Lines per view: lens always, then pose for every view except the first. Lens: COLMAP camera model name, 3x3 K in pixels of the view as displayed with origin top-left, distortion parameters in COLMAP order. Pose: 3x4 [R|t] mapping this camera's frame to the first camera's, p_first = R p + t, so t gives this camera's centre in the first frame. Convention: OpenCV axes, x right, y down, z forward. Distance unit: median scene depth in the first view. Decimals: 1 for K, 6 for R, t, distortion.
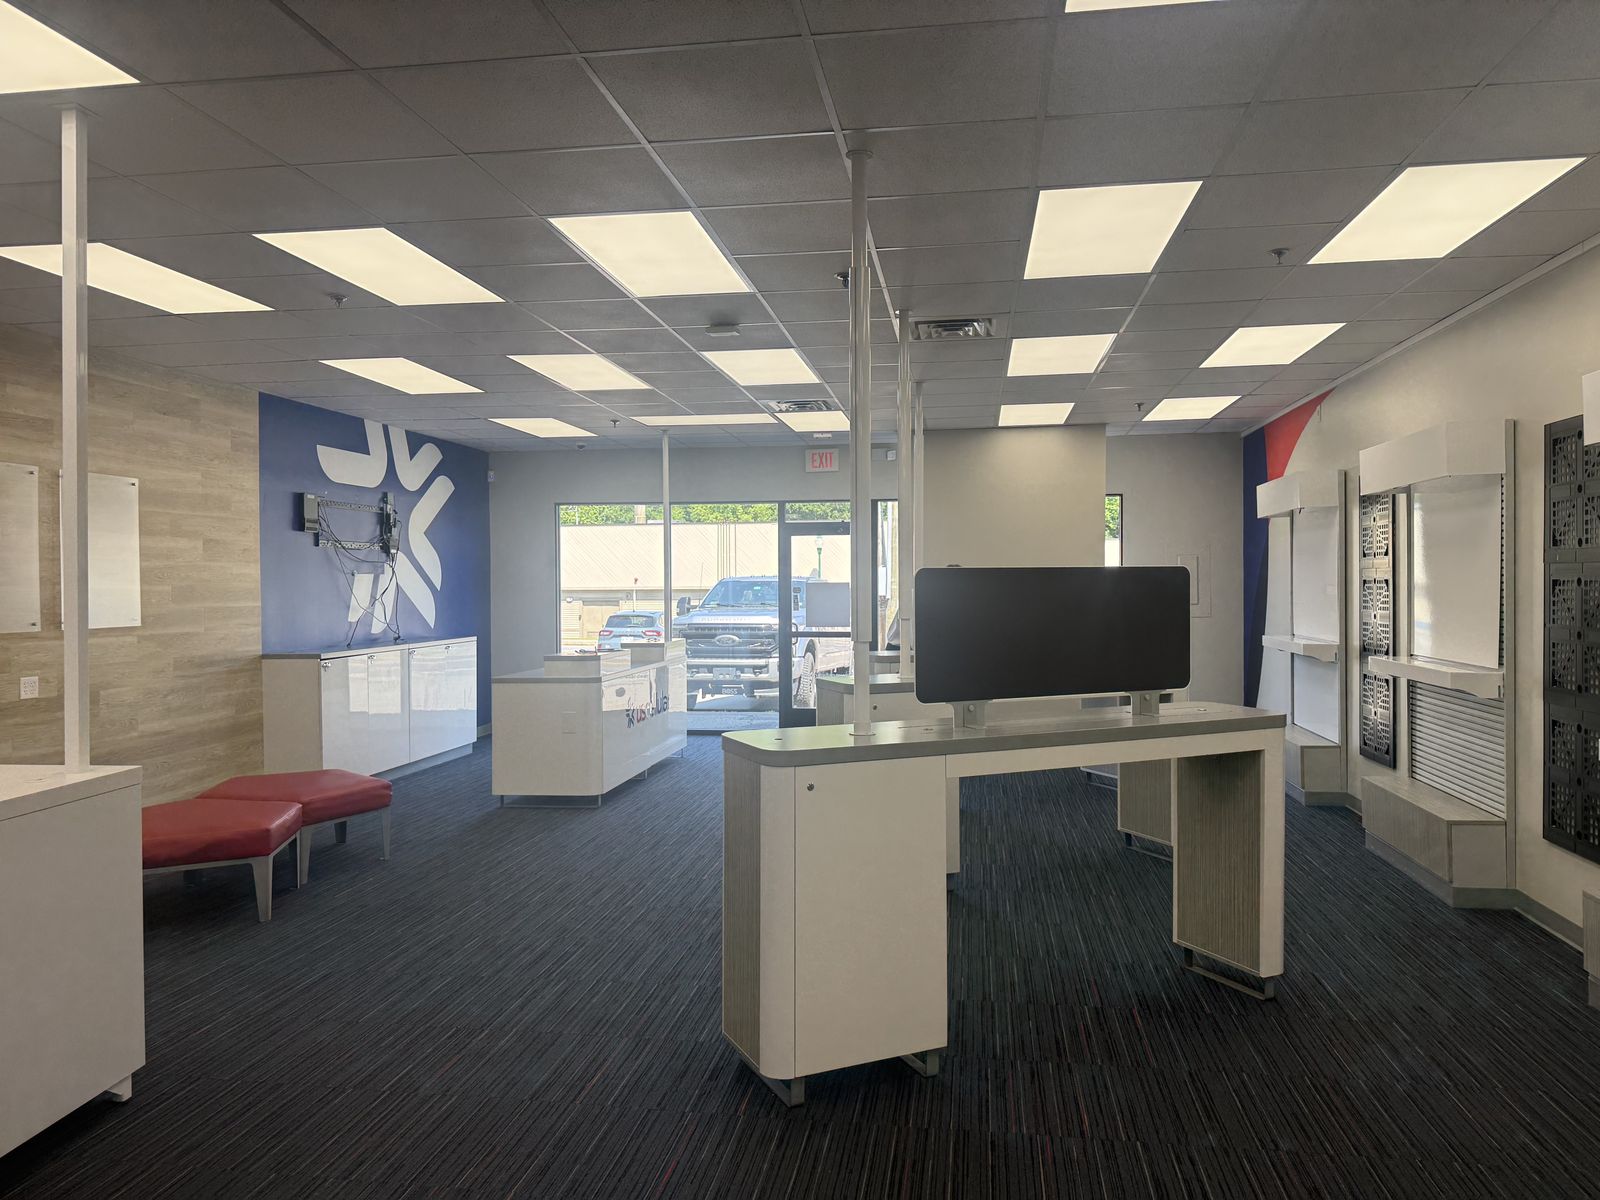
lens RADIAL K [[1132.3, 0, 802.9], [0, 1132.3, 596.7], [0, 0, 1]] dist [0.062166, -0.077147]
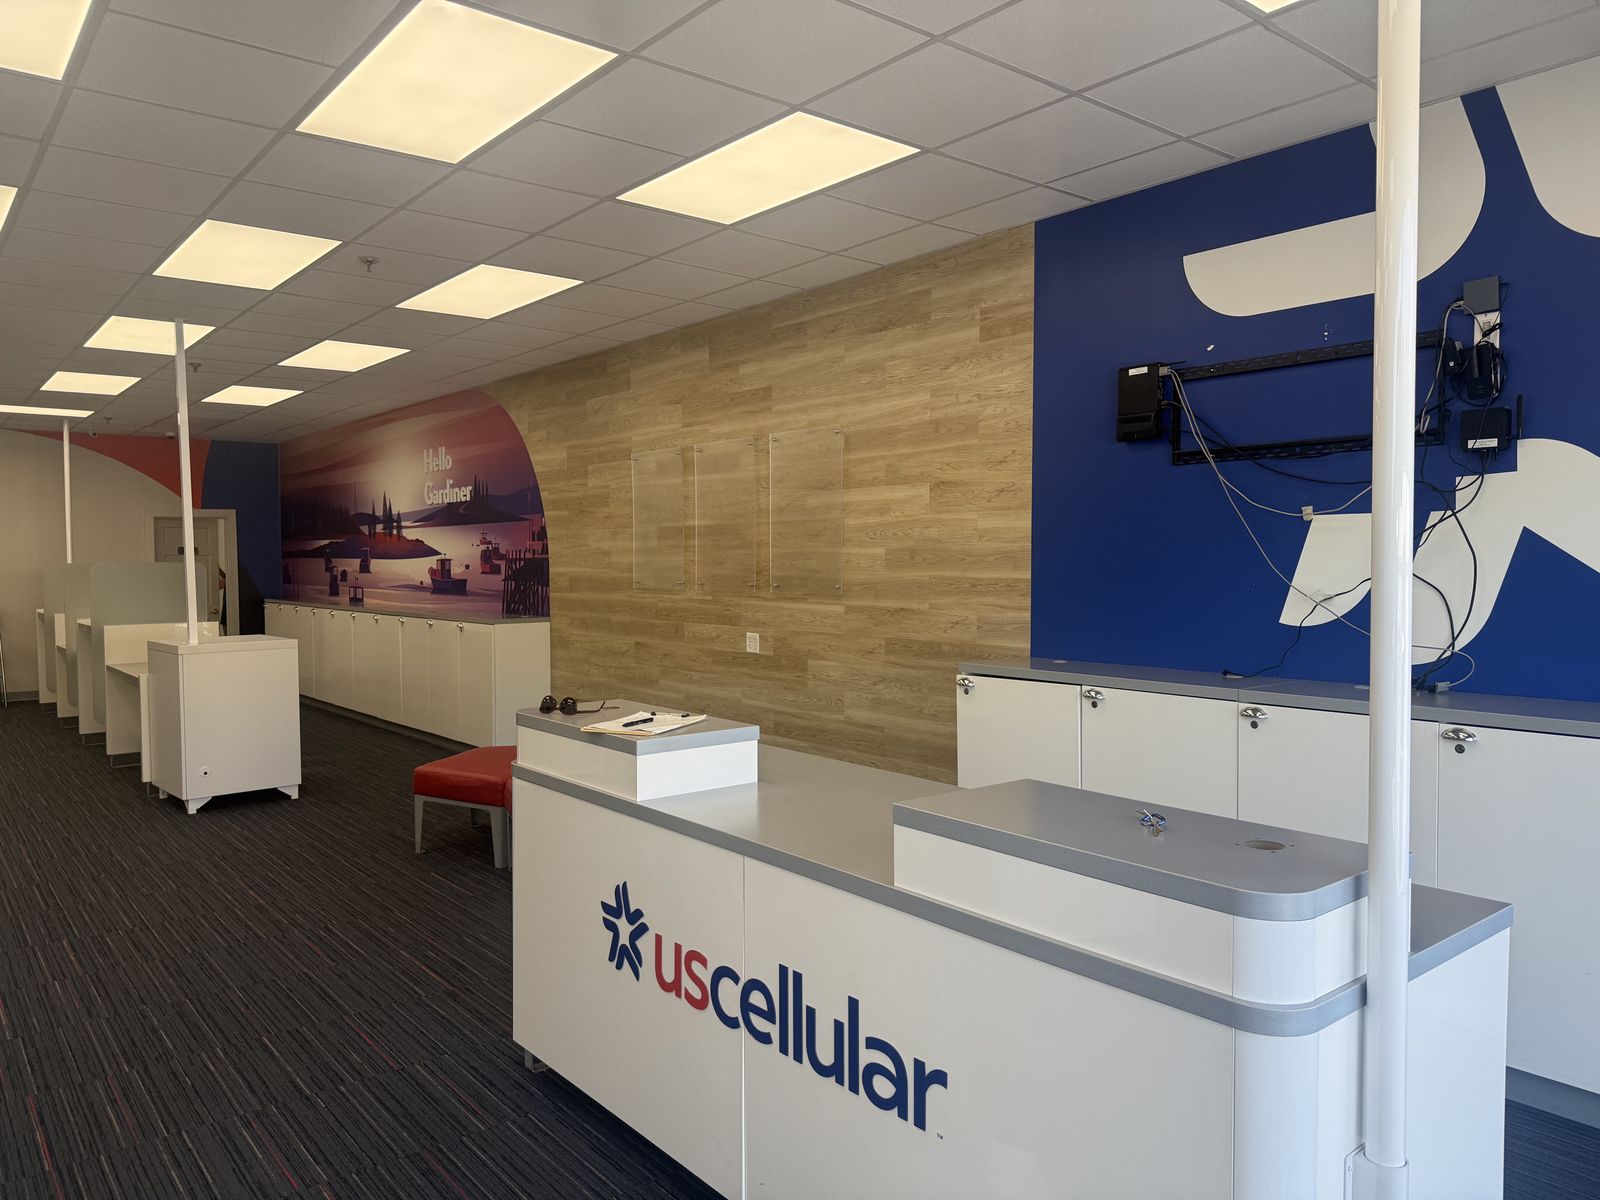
lens RADIAL K [[1132.3, 0, 798.1], [0, 1132.3, 601.6], [0, 0, 1]] dist [0.062166, -0.077147]
pose [[-0.676734, 0.055088, -0.734164, 0.066318], [0.013961, 0.997978, 0.062014, -0.021117], [0.736095, 0.031718, -0.676135, 1.453261]]
